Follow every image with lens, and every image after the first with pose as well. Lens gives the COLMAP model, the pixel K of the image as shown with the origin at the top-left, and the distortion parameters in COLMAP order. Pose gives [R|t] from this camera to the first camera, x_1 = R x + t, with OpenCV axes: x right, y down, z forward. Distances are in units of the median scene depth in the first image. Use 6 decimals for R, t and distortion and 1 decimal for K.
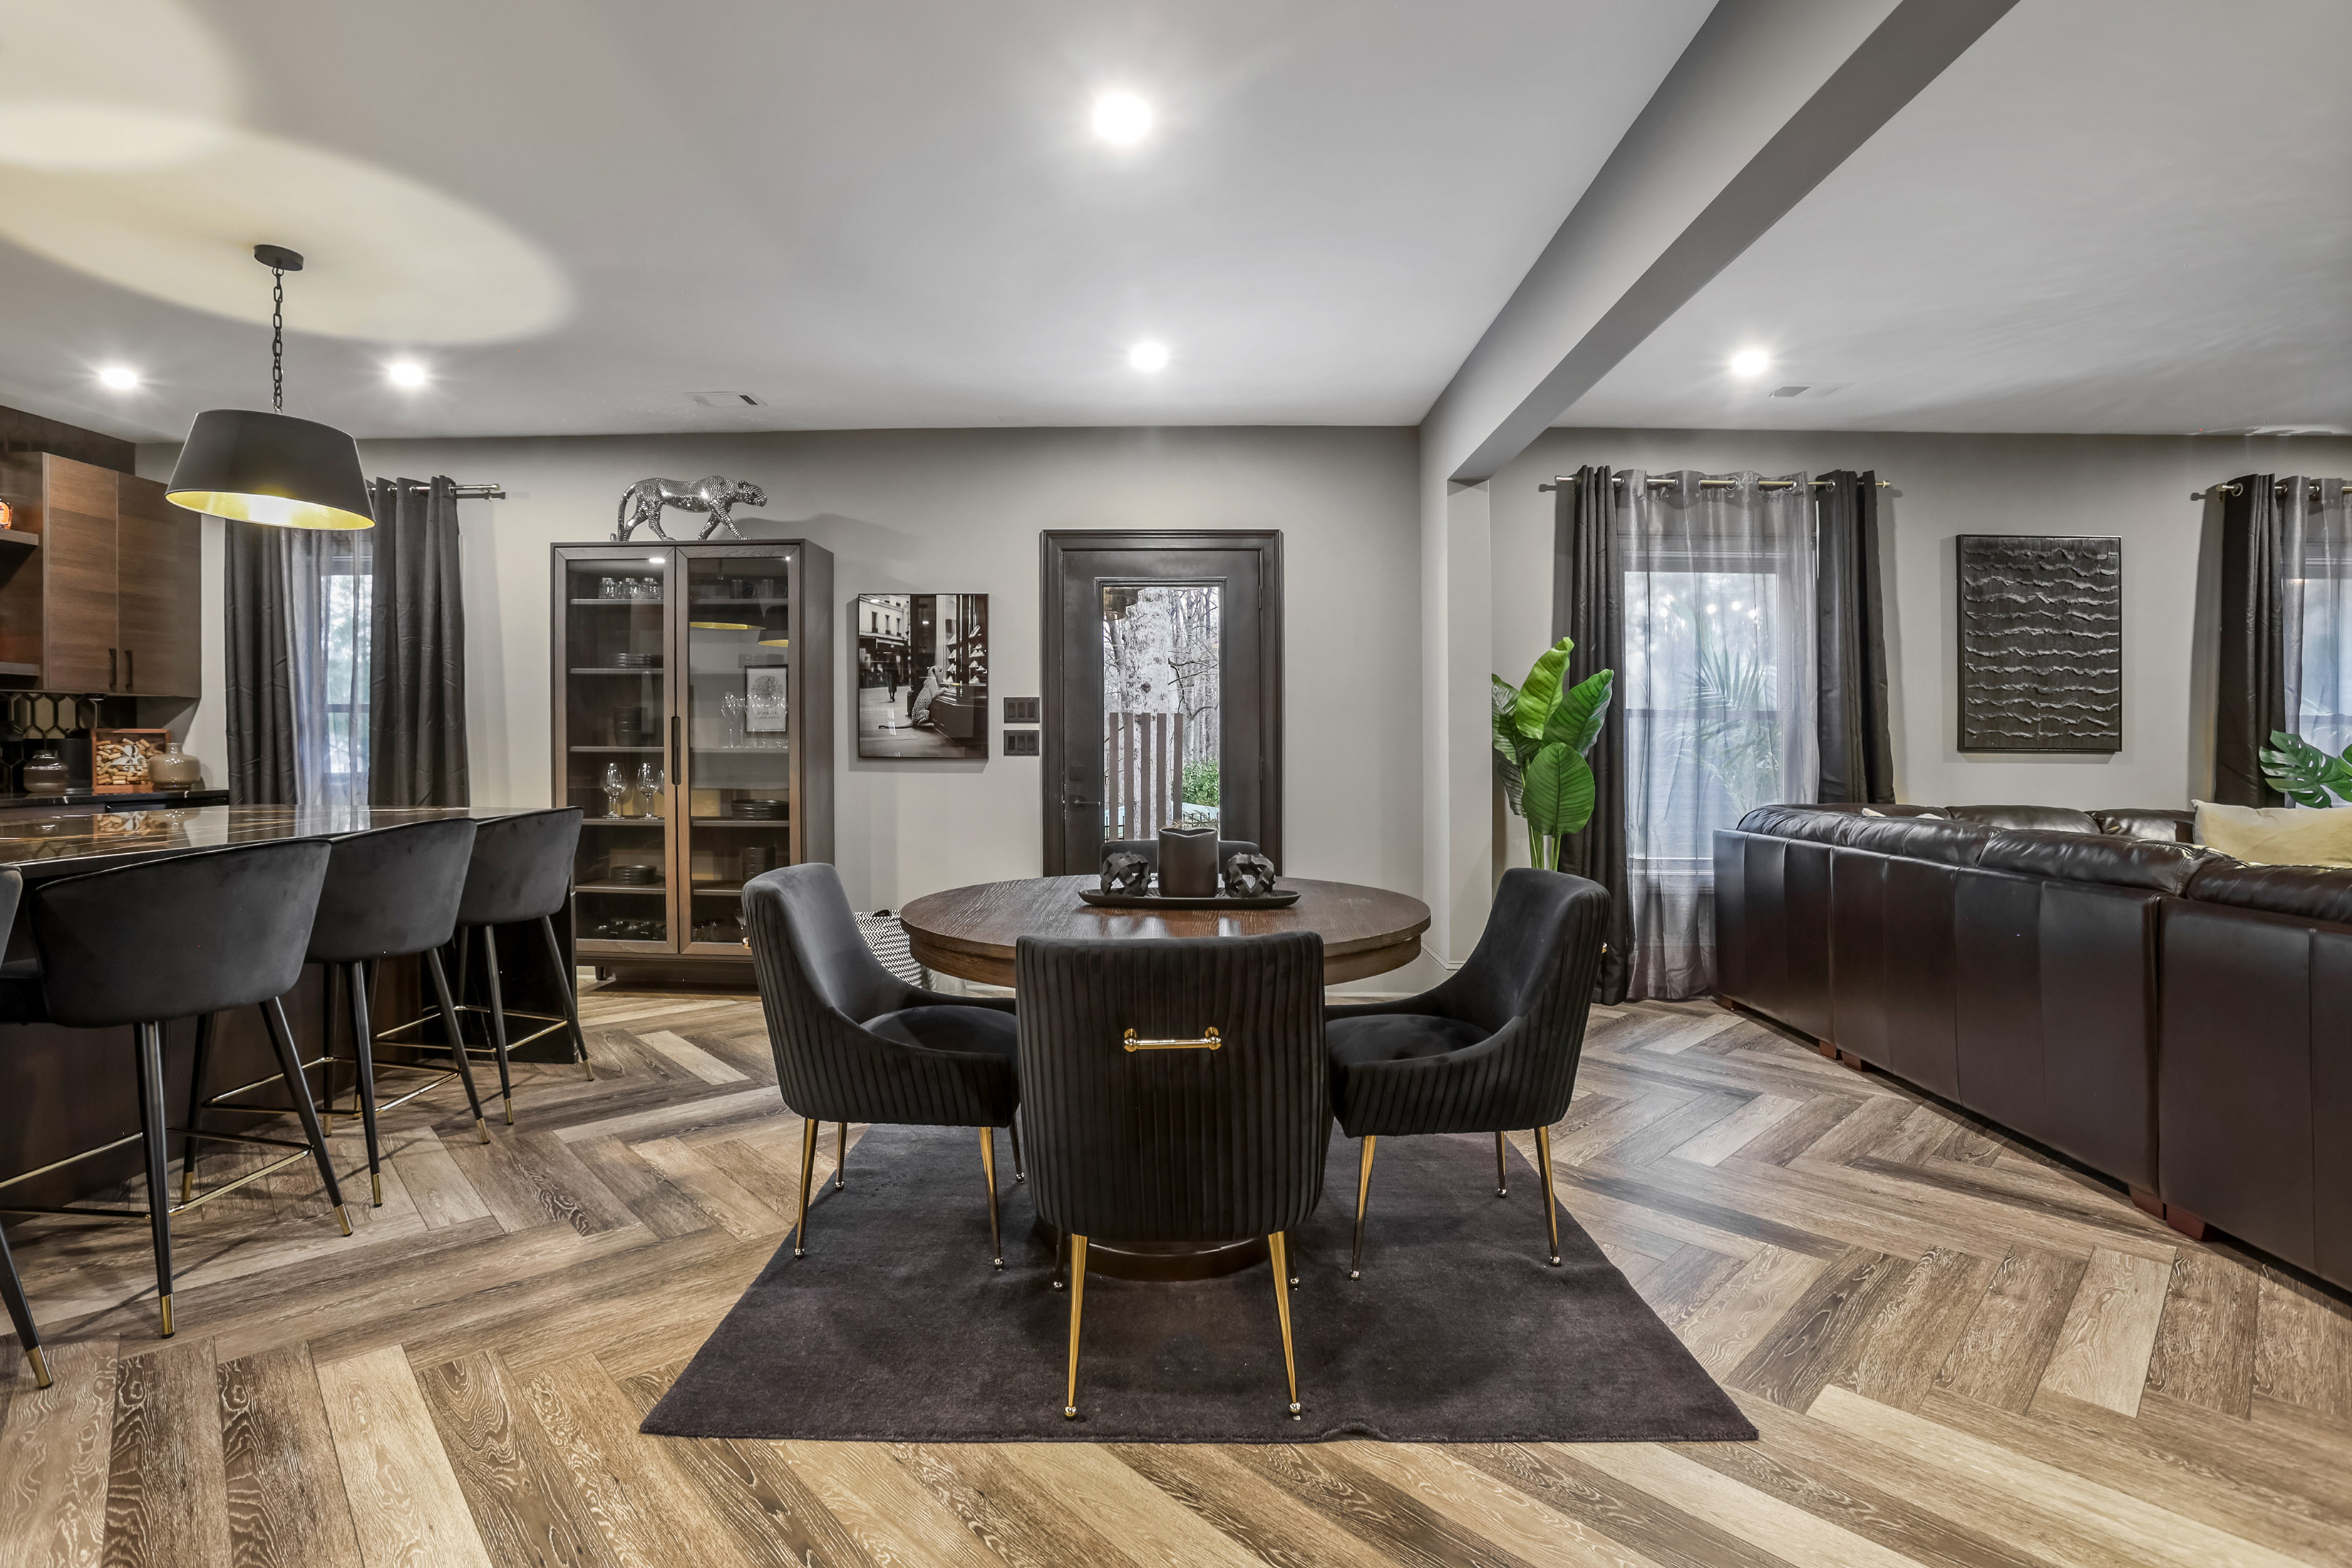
lens RADIAL K [[1076.9, 0, 1170.9], [0, 1076.9, 748.3], [0, 0, 1]] dist [-0.075888, 0.029996]
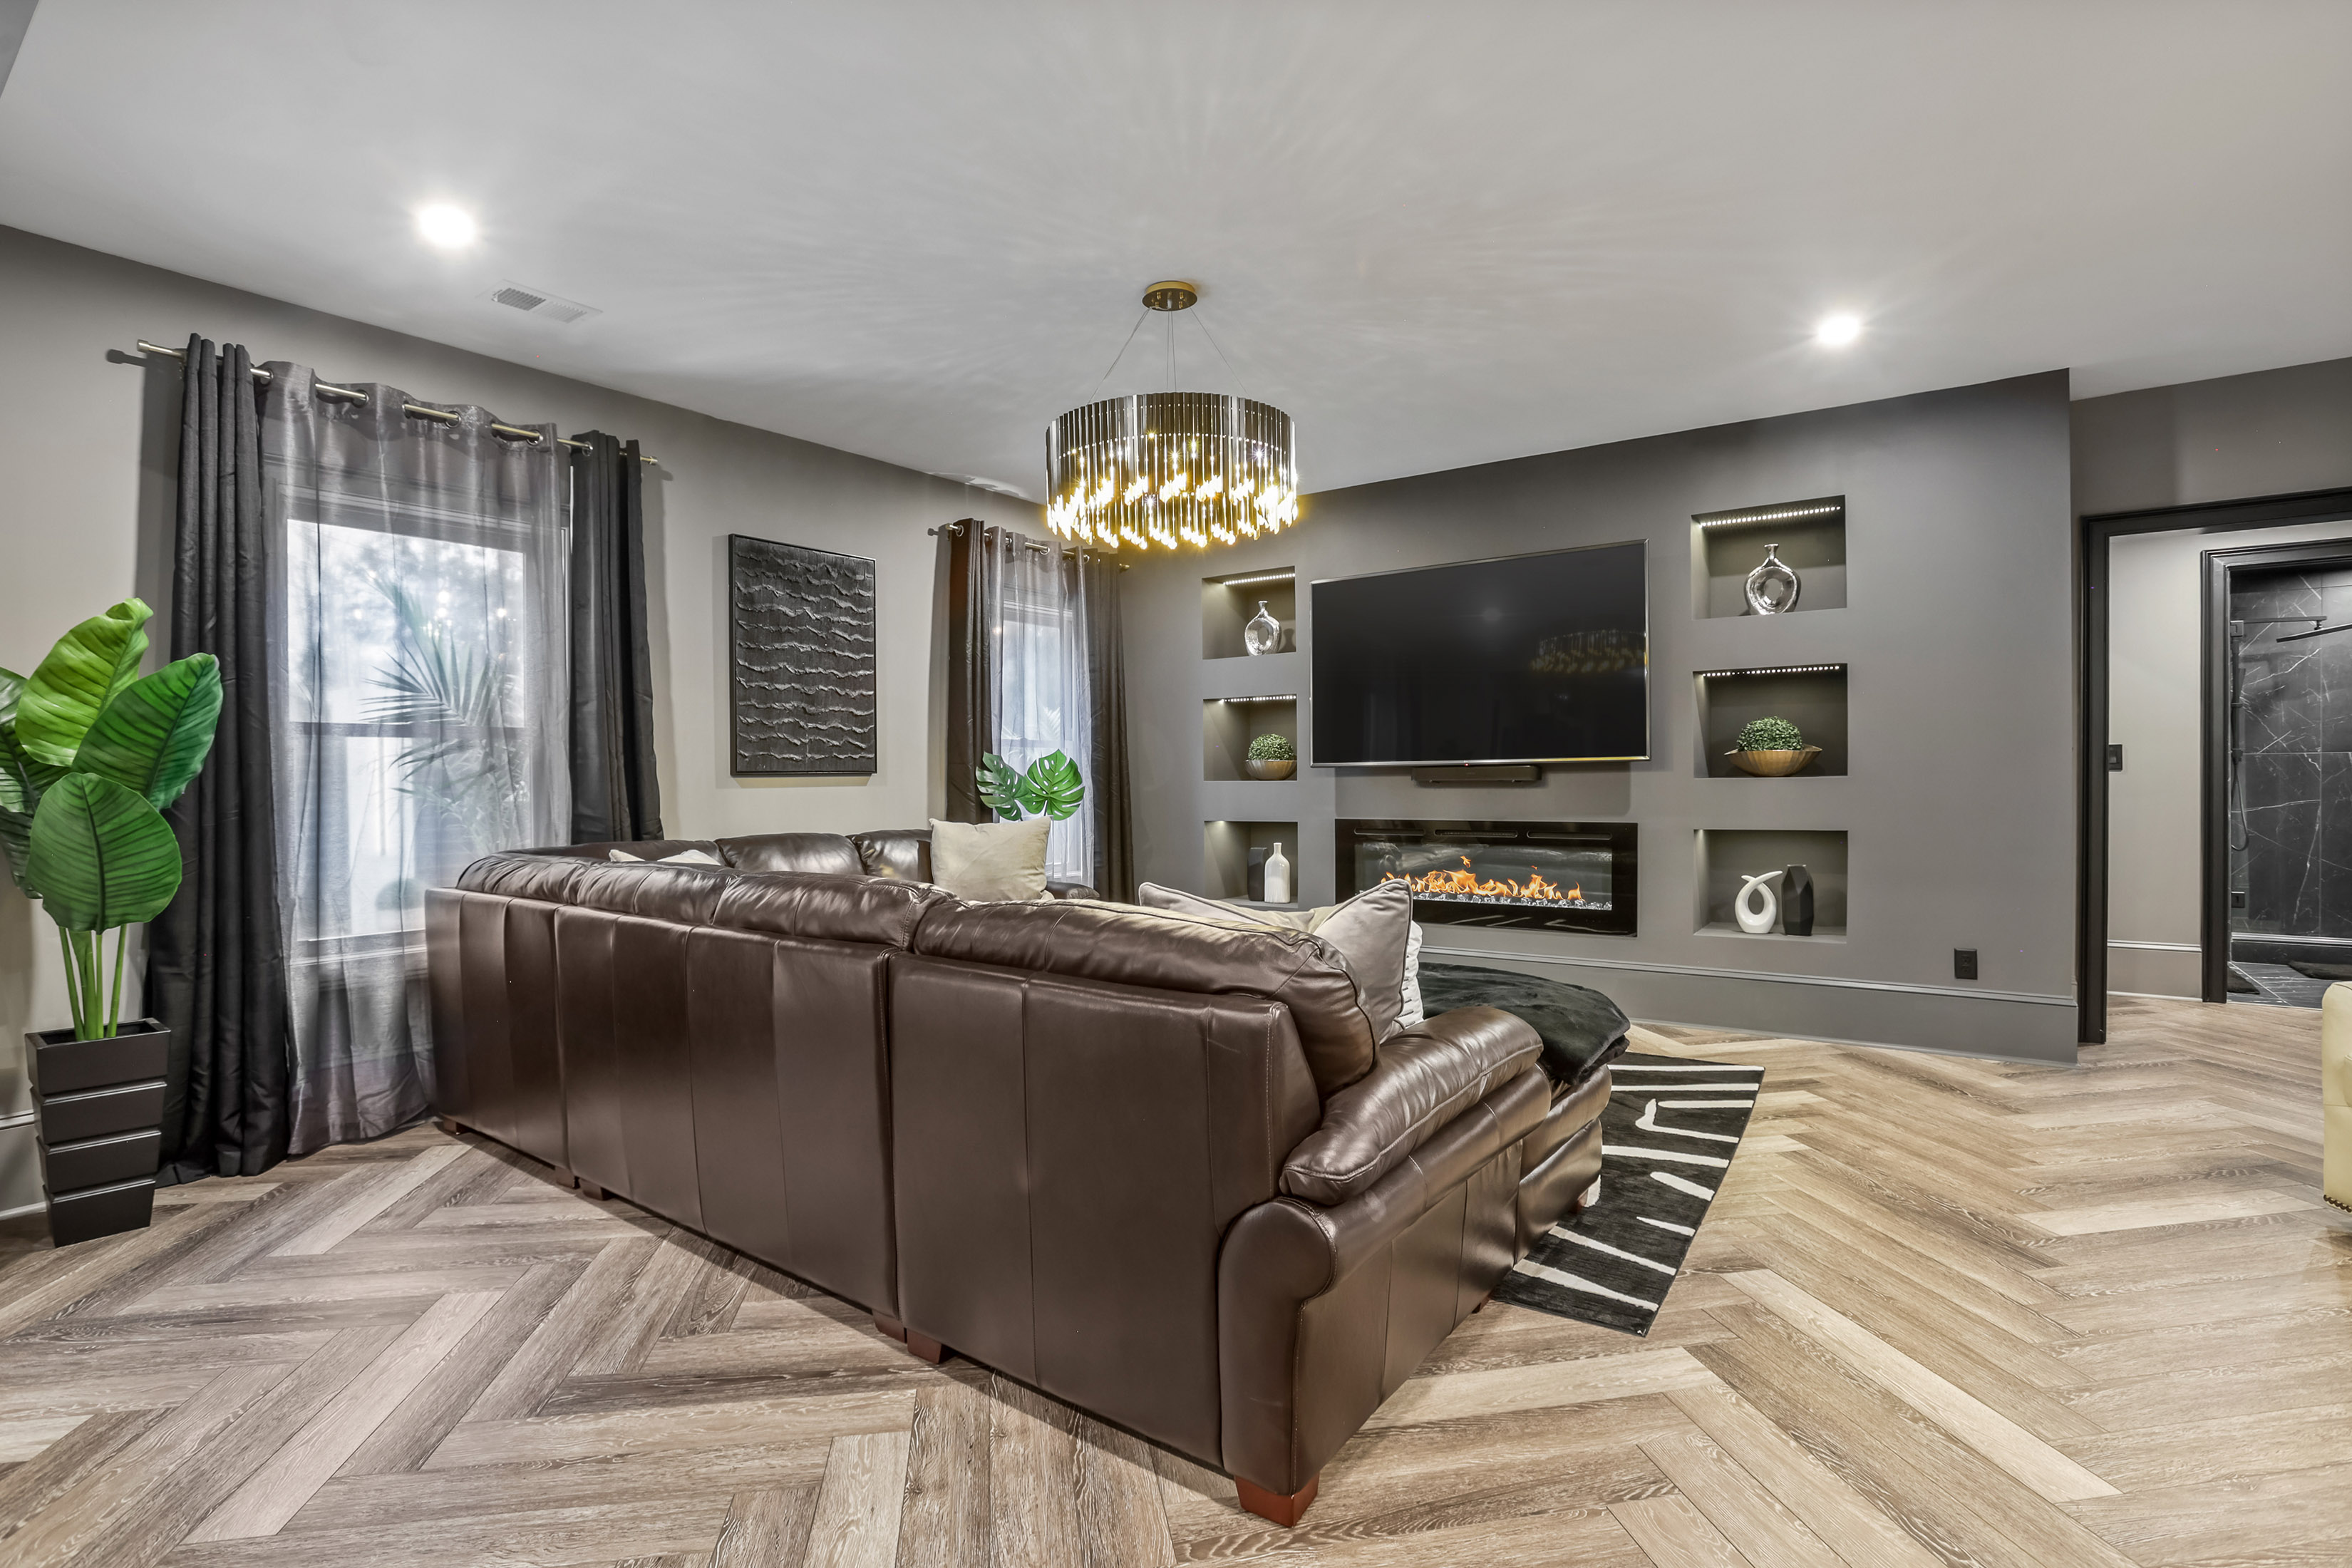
lens RADIAL K [[1076.9, 0, 1170.9], [0, 1076.9, 748.3], [0, 0, 1]] dist [-0.075888, 0.029996]
pose [[0.546919, 0.004411, 0.837174, 0.200725], [0.016873, 0.999725, -0.016291, 0.000618], [-0.837016, 0.023035, 0.546694, 0.185697]]
